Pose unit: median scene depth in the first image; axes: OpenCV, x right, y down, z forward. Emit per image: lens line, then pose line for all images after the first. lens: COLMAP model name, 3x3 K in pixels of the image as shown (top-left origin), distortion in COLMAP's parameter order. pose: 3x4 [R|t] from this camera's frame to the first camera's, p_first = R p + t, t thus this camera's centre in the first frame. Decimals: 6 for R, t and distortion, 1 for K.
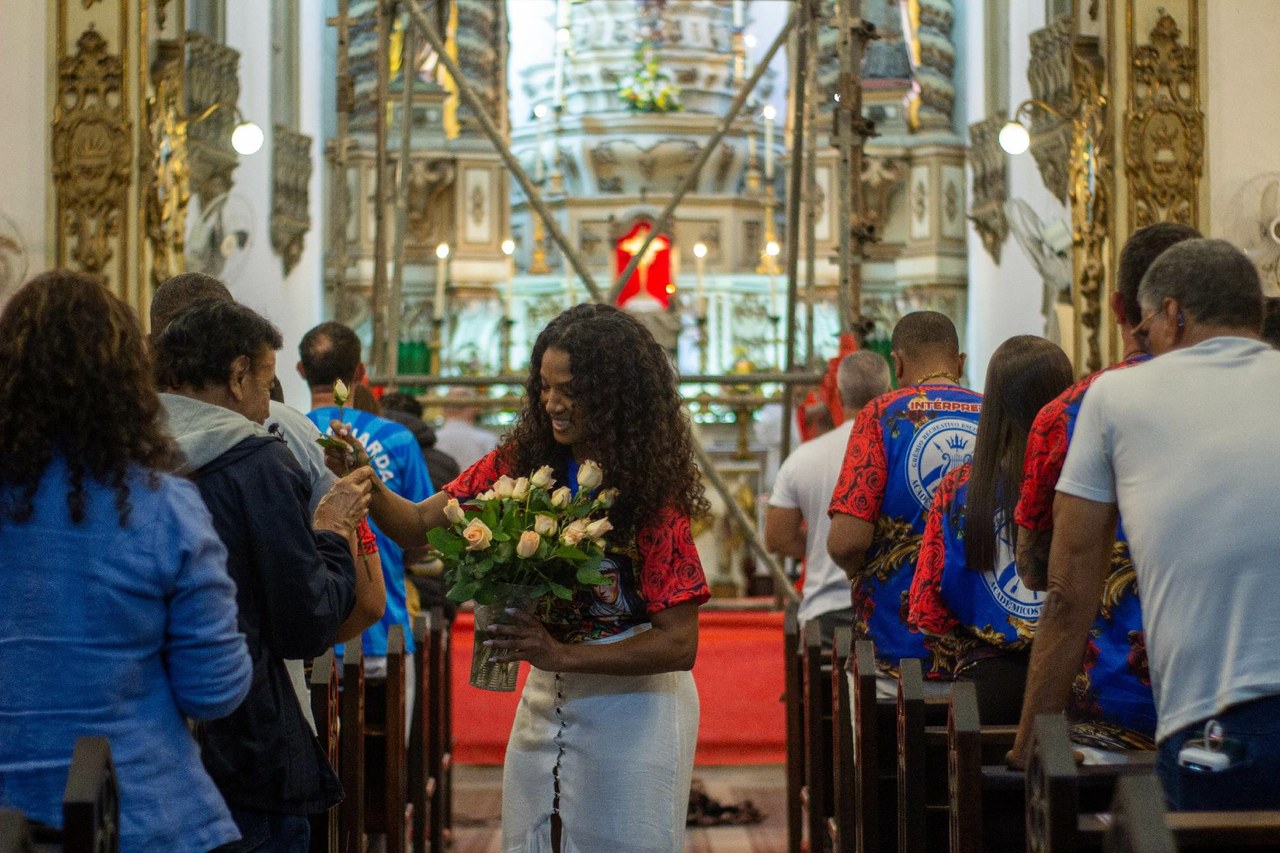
lens RADIAL K [[2877.6, 0, 640.0], [0, 2877.6, 426.5], [0, 0, 1]] dist [-0.076189, -0.178007]
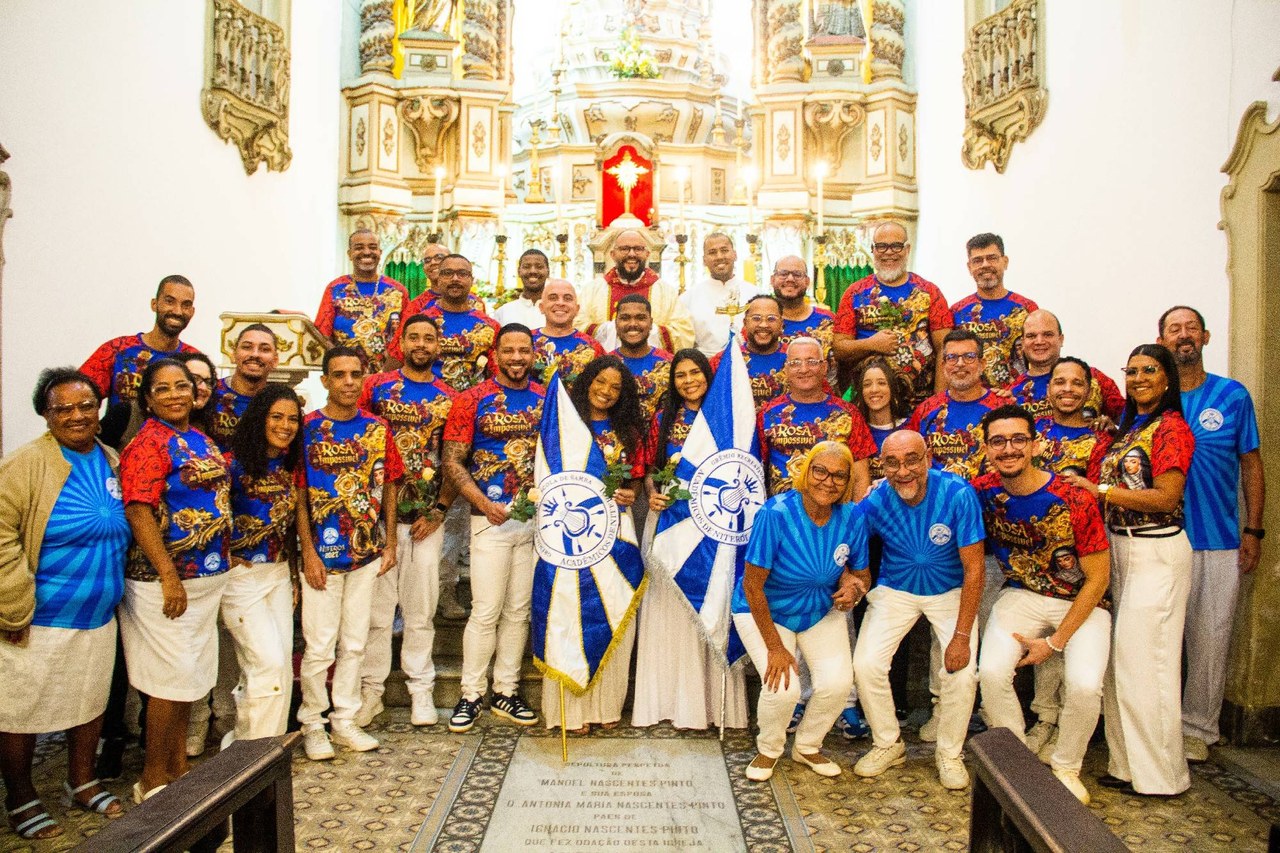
lens RADIAL K [[1056.0, 0, 640.0], [0, 1056.0, 426.5], [0, 0, 1]] dist [-0.183607, 0.160961]
pose [[0.999704, 0.011733, 0.021301, -0.001346], [-0.013222, 0.997376, 0.071178, 0.004725], [-0.020410, -0.071439, 0.997236, 0.583012]]
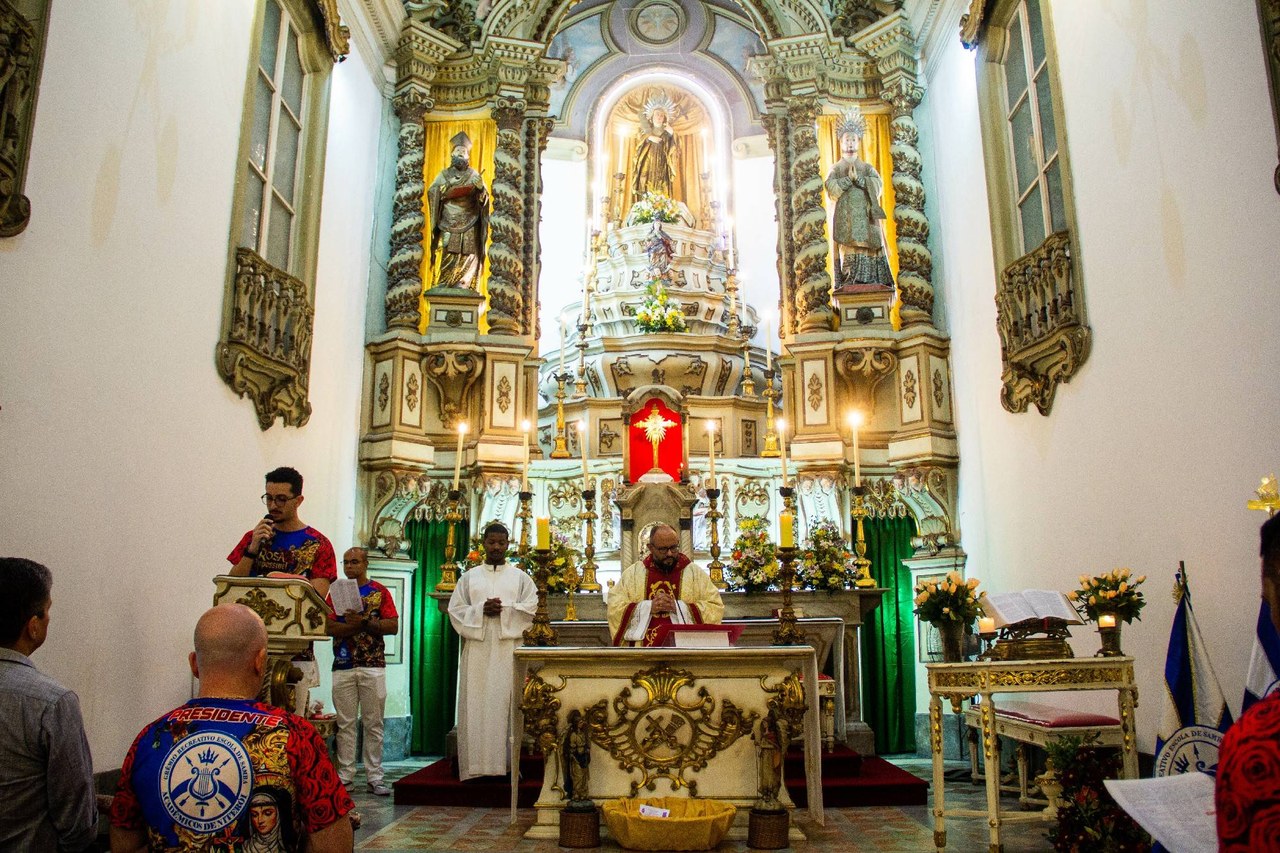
lens RADIAL K [[1056.0, 0, 640.0], [0, 1056.0, 426.5], [0, 0, 1]] dist [-0.183607, 0.160961]
pose [[0.999946, -0.000759, -0.010349, -0.000528], [-0.000976, 0.986020, -0.166622, 0.001935], [0.010331, 0.166623, 0.985967, 0.601350]]
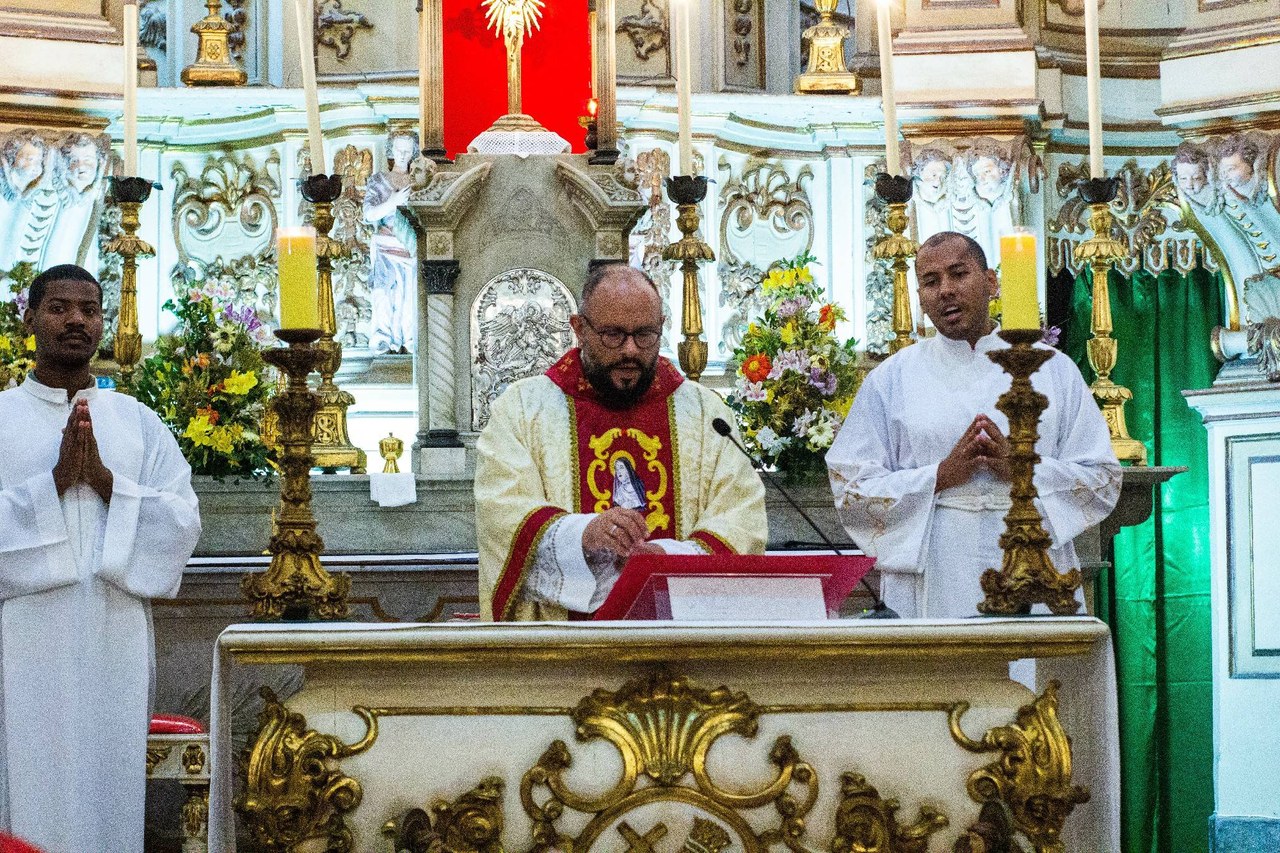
lens RADIAL K [[2877.6, 0, 640.0], [0, 2877.6, 426.5], [0, 0, 1]] dist [-0.076189, -0.178007]
pose [[0.991628, 0.004751, 0.129039, -0.027888], [0.000078, 0.999301, -0.037396, 0.005027], [-0.129126, 0.037093, 0.990934, 0.625468]]
